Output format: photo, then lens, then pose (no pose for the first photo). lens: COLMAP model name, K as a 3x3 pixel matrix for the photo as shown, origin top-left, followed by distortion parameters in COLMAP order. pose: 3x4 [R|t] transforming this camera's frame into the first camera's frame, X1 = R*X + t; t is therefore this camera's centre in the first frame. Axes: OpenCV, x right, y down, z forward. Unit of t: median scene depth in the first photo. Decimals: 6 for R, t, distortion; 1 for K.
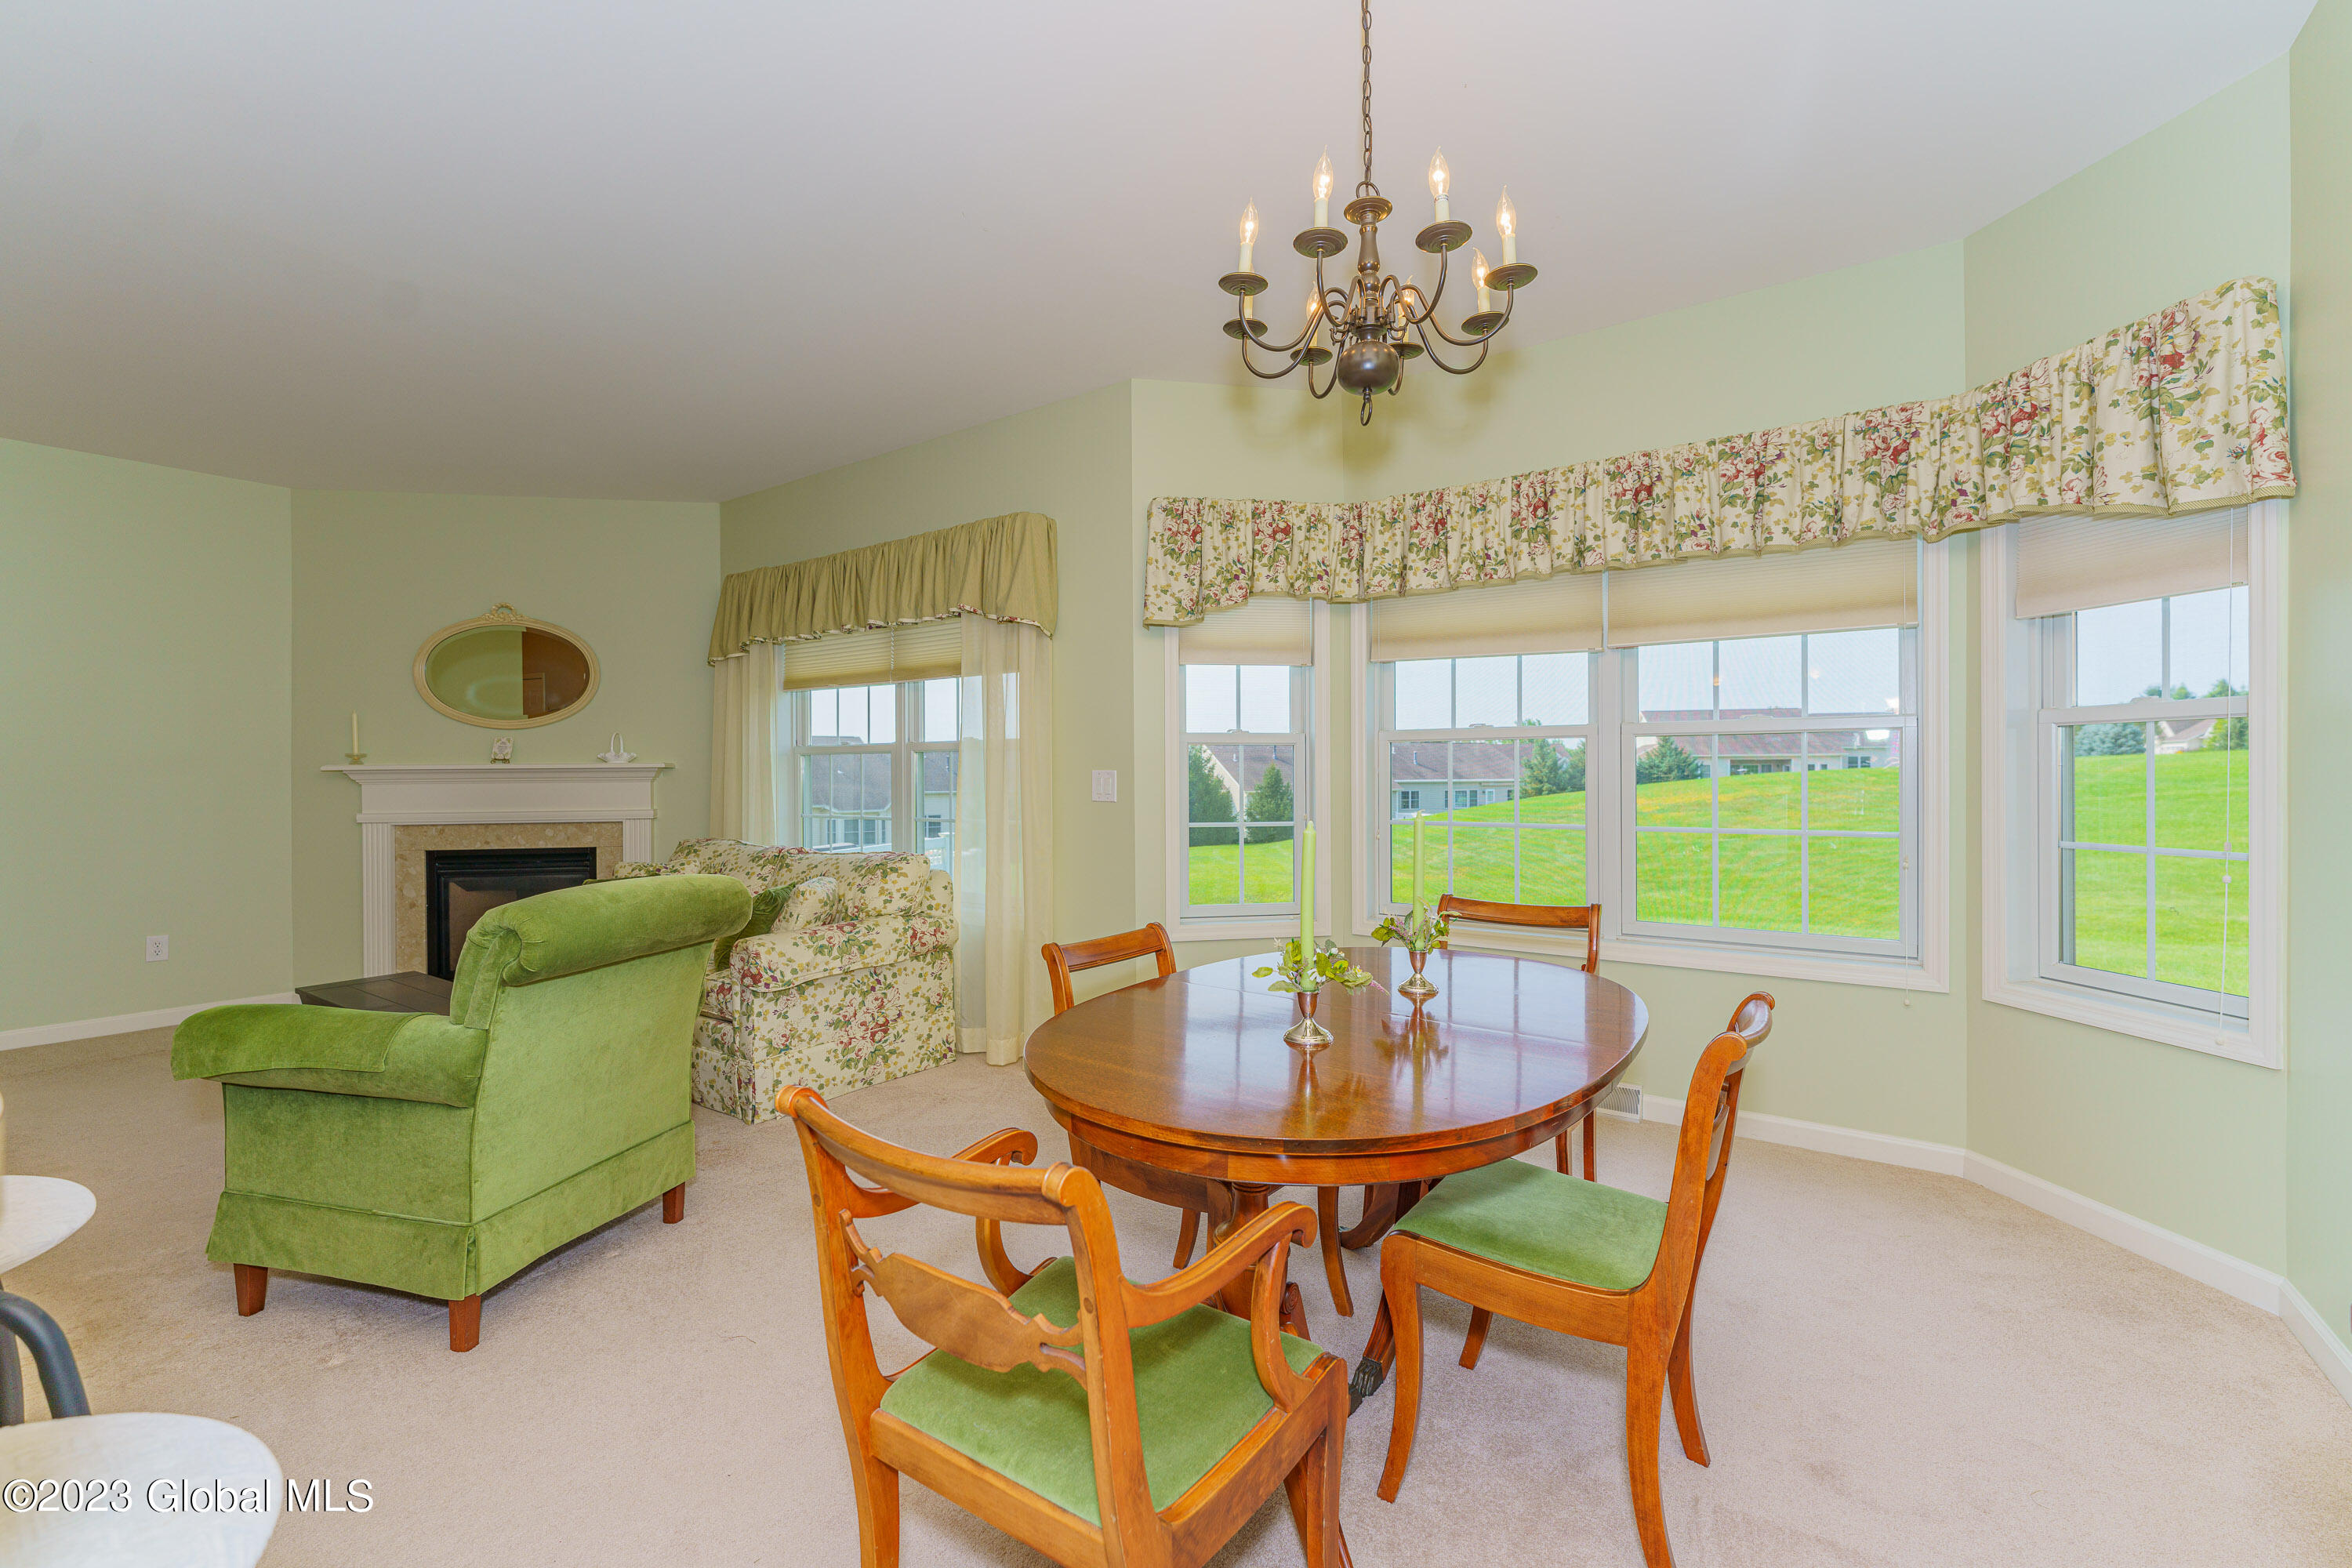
lens RADIAL K [[986.0, 0, 1174.3], [0, 986.0, 778.3], [0, 0, 1]] dist [-0.004214, 0.000688]
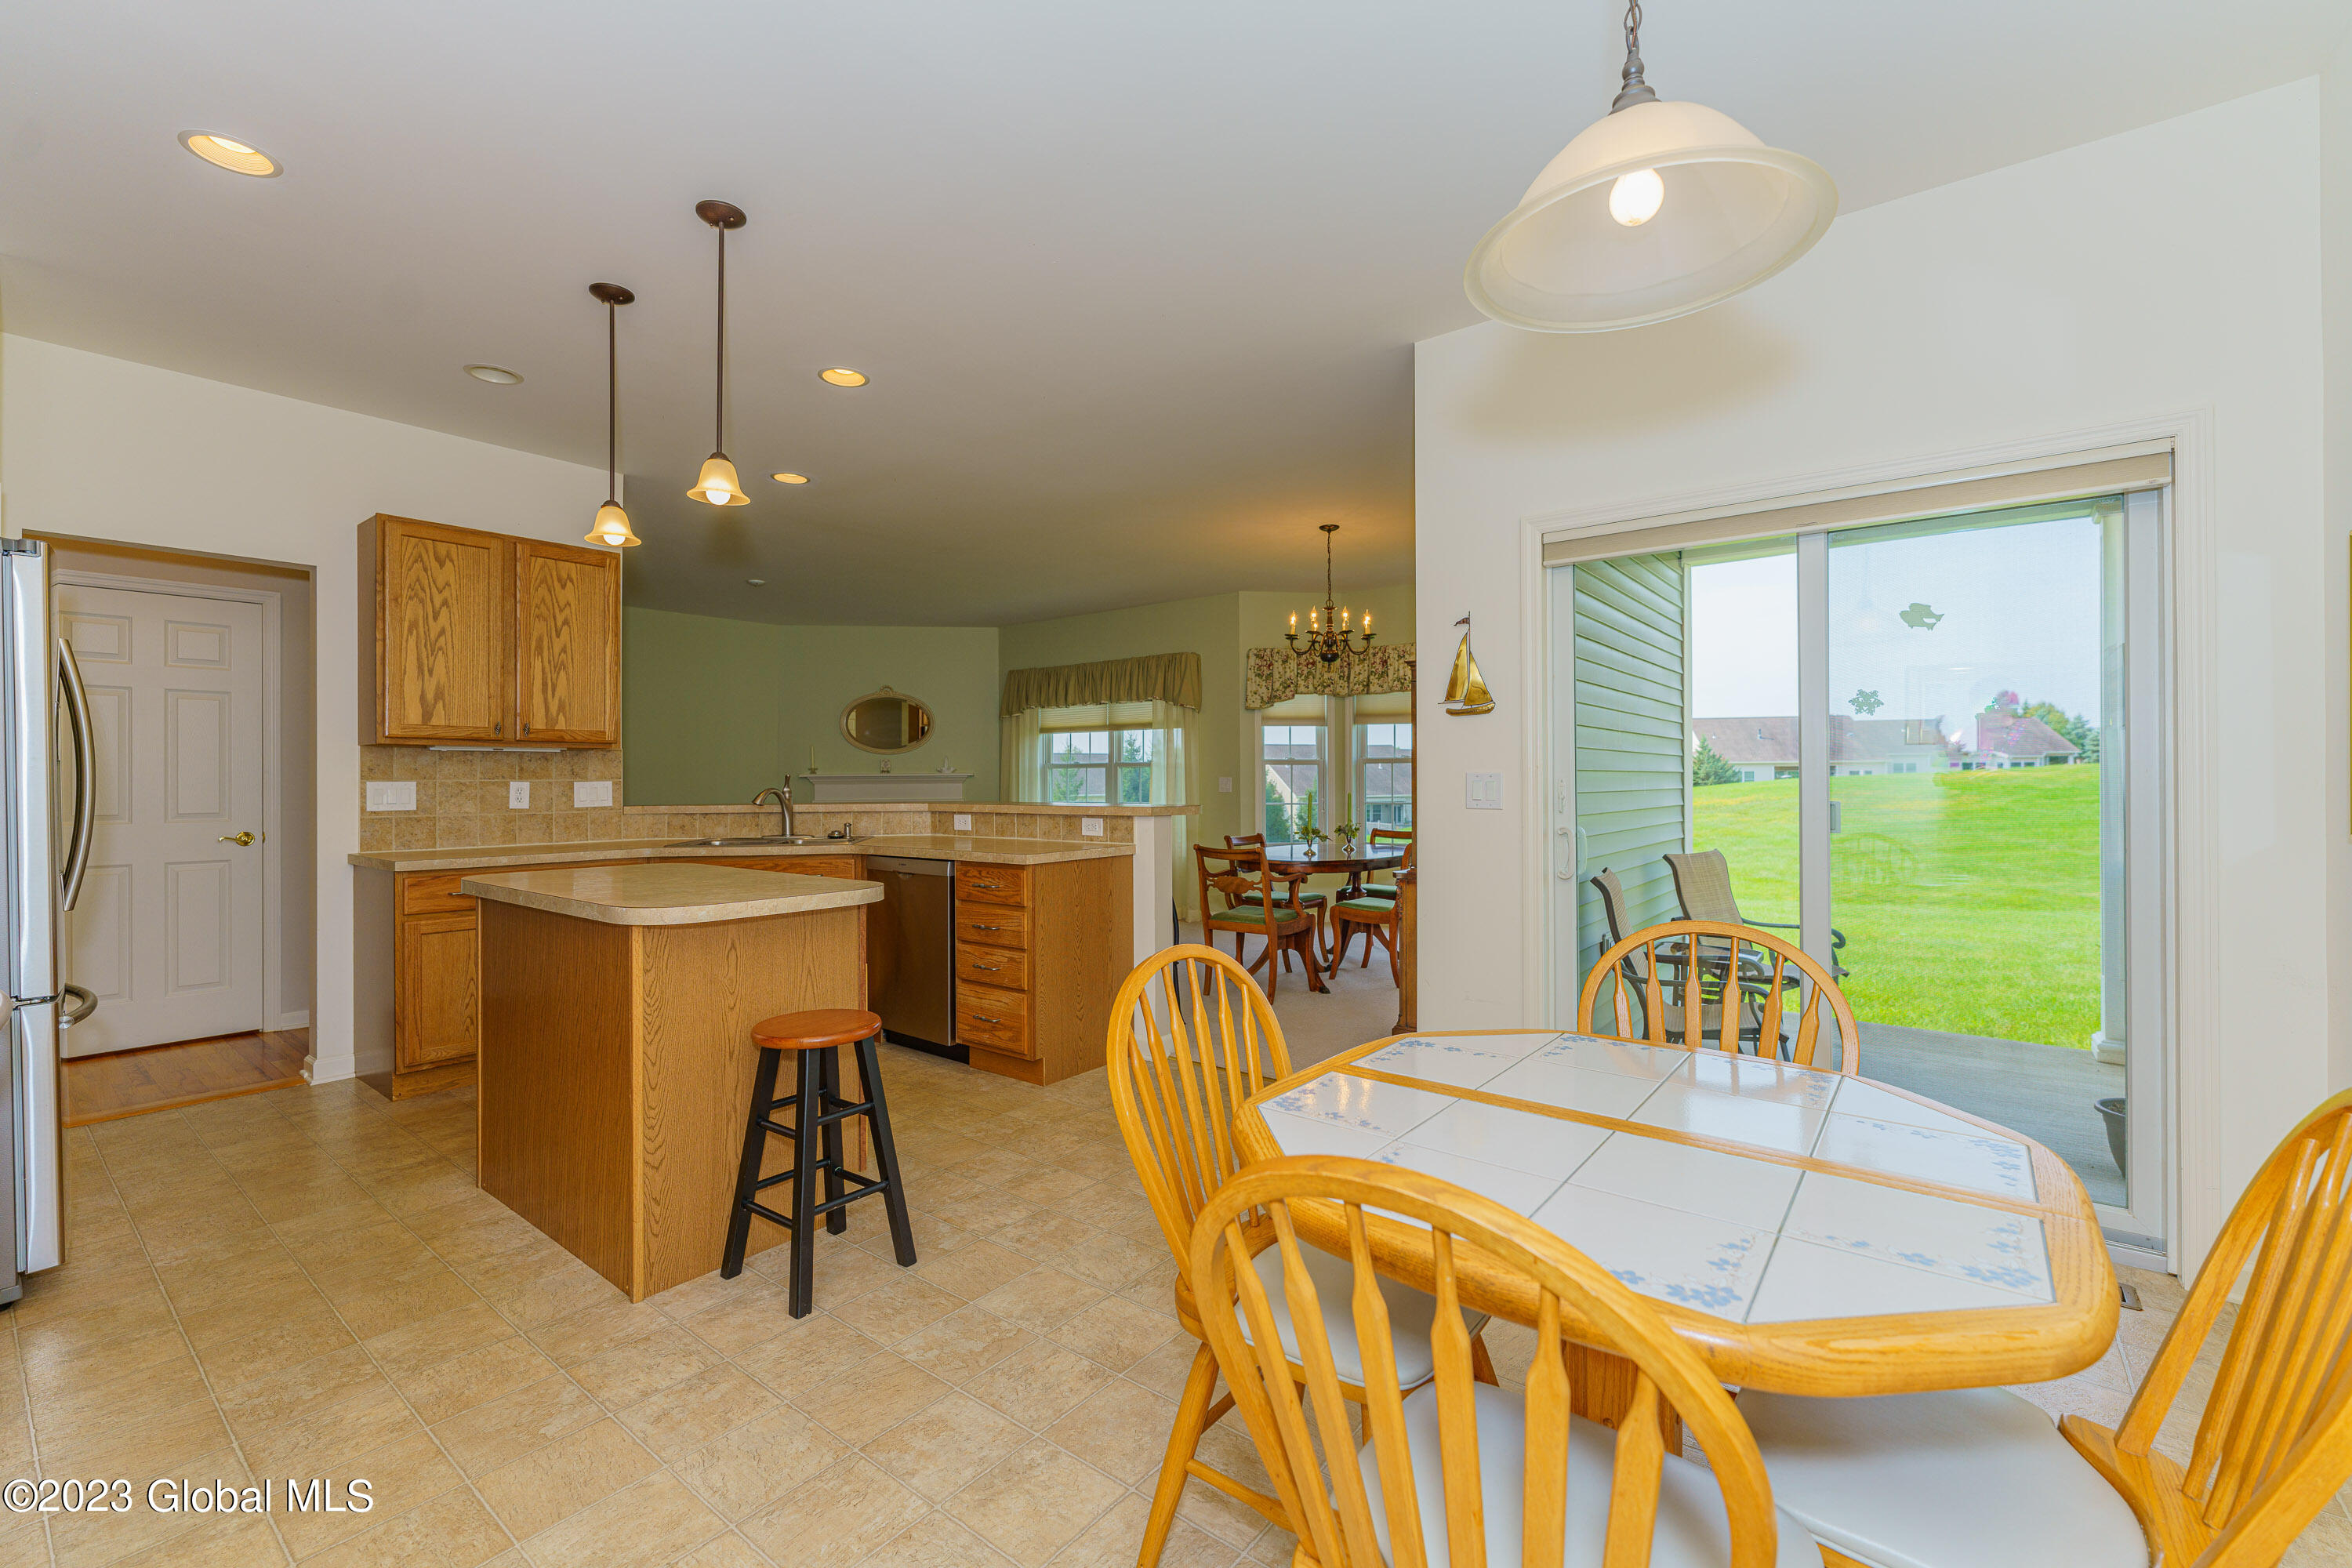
lens RADIAL K [[986.0, 0, 1174.3], [0, 986.0, 778.3], [0, 0, 1]] dist [-0.004214, 0.000688]
pose [[0.998661, 0.000707, -0.051736, -0.065656], [-0.001013, 0.999982, -0.005880, 0.006140], [0.051731, 0.005925, 0.998643, -1.002903]]
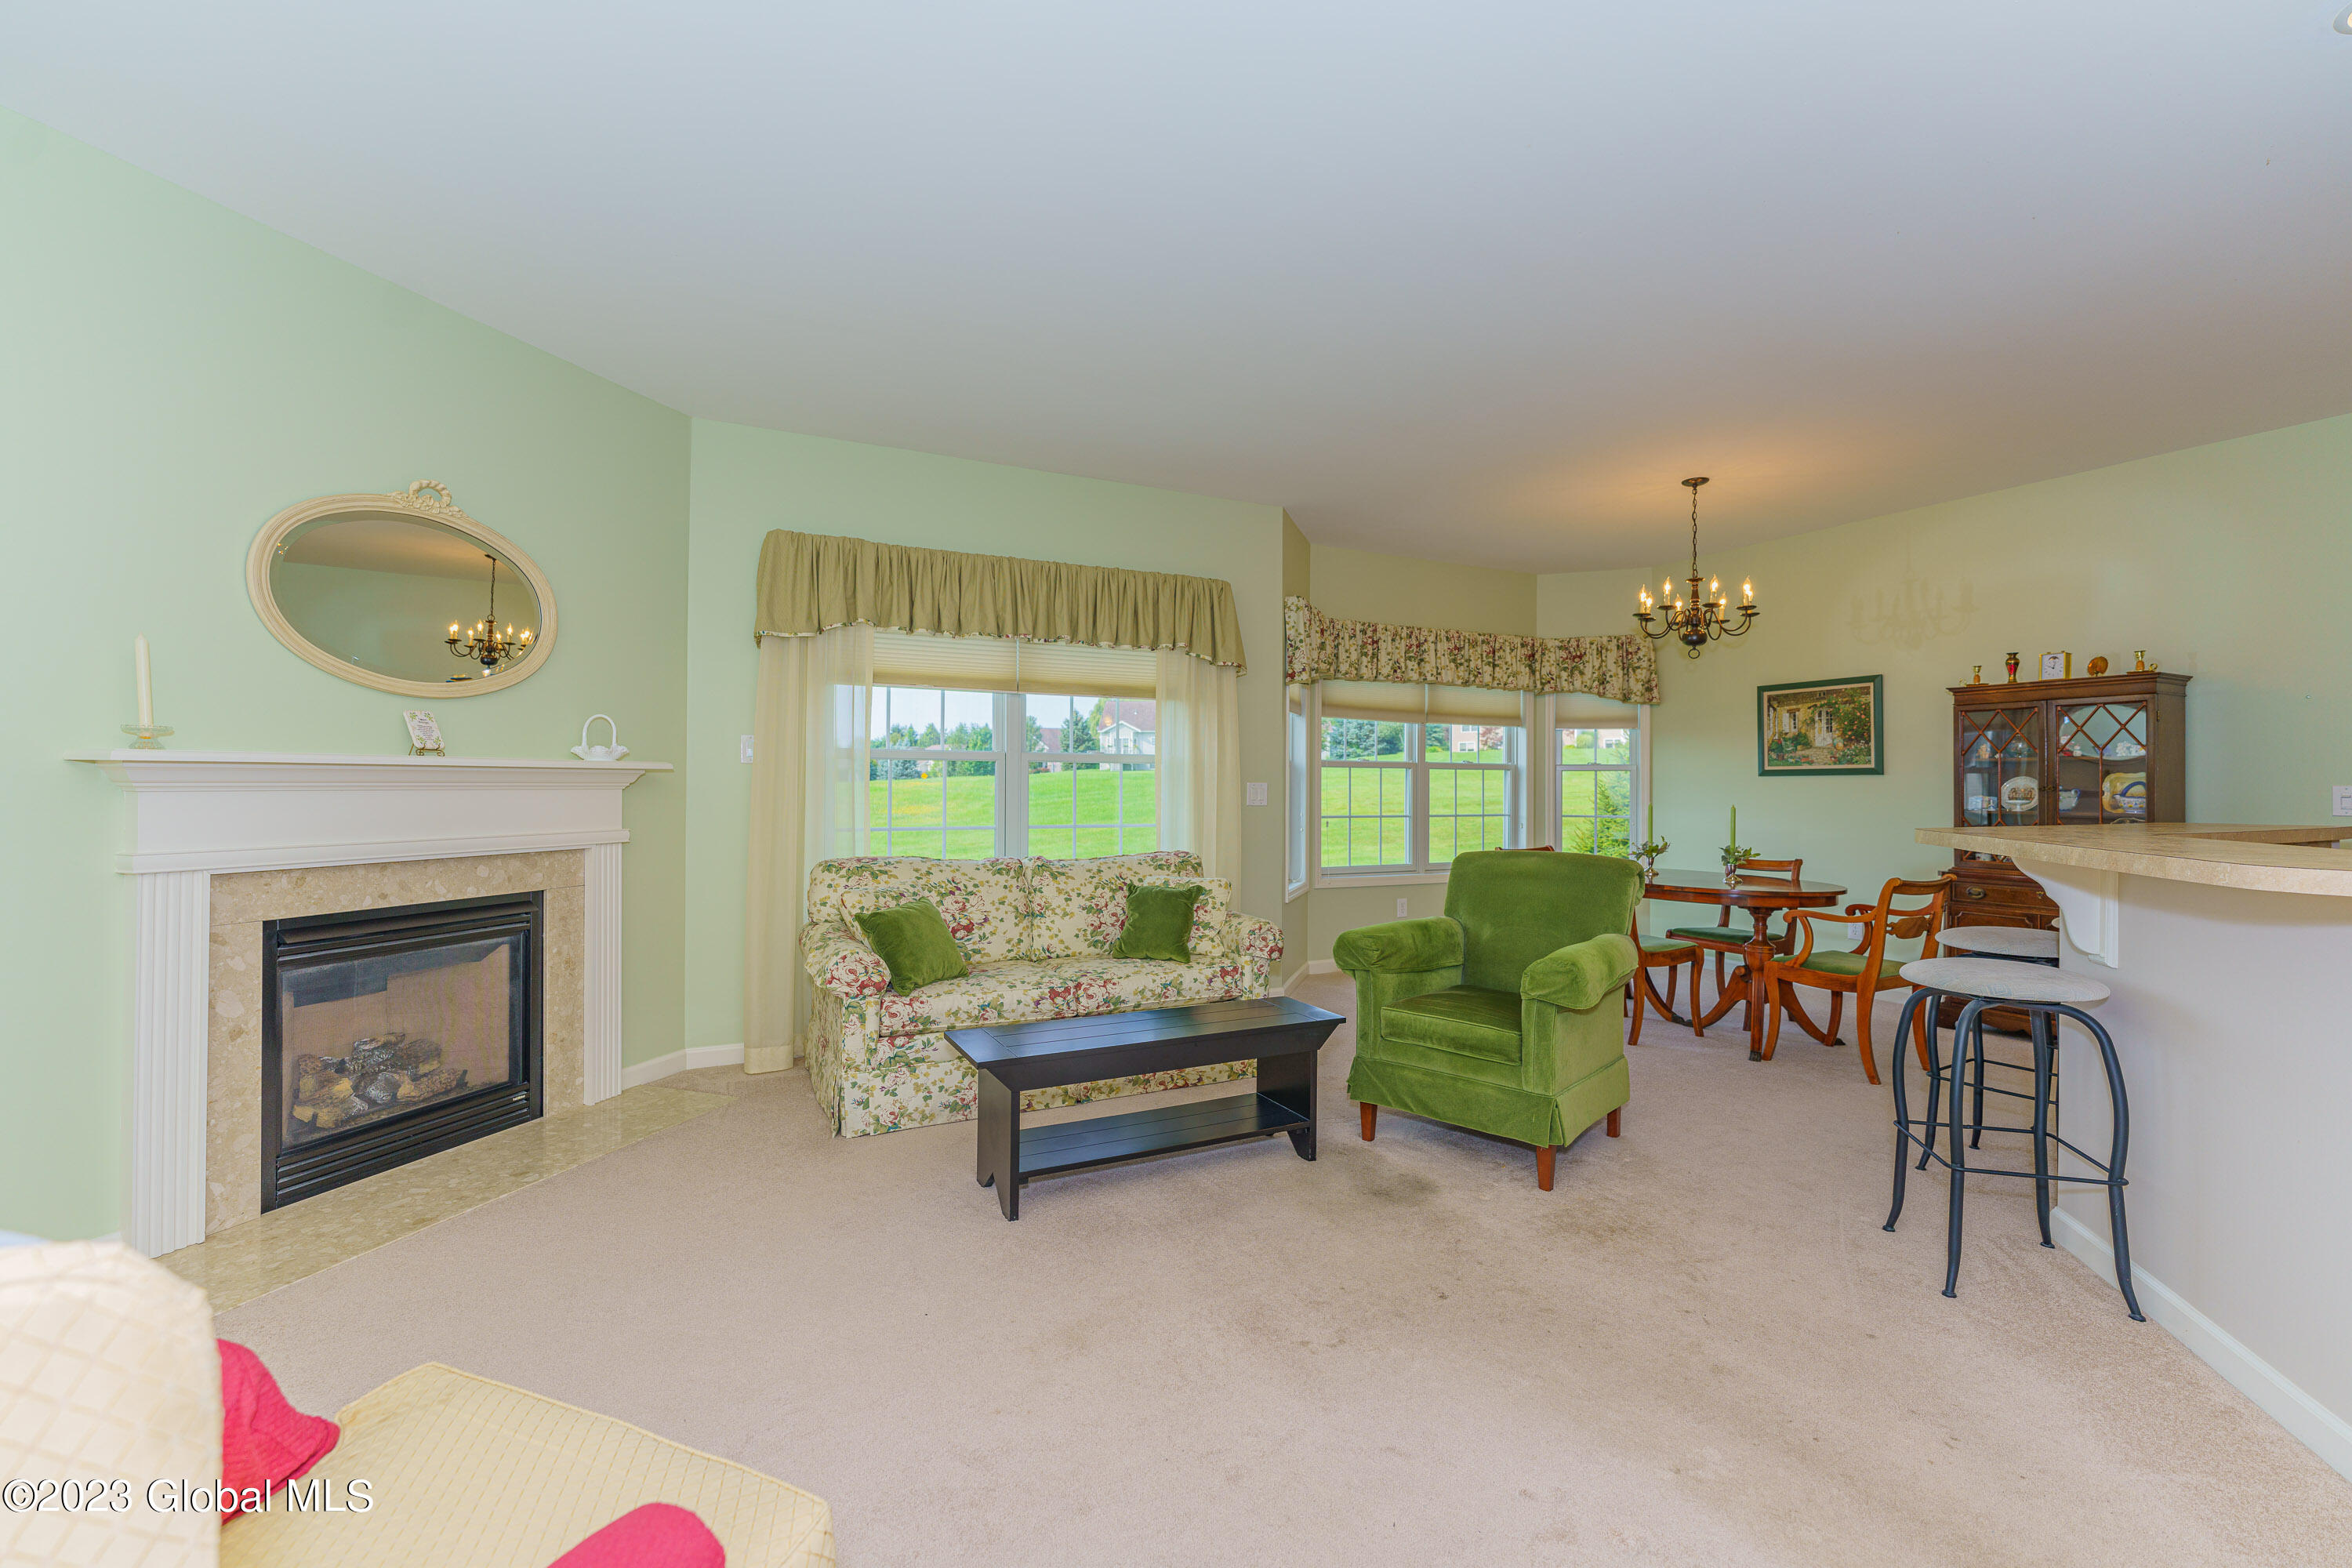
lens RADIAL K [[986.0, 0, 1174.3], [0, 986.0, 778.3], [0, 0, 1]] dist [-0.004214, 0.000688]
pose [[0.472161, 0.015547, 0.881375, -1.231591], [-0.002895, 0.999866, -0.016086, 0.007392], [-0.881507, 0.005043, 0.472143, 0.424405]]
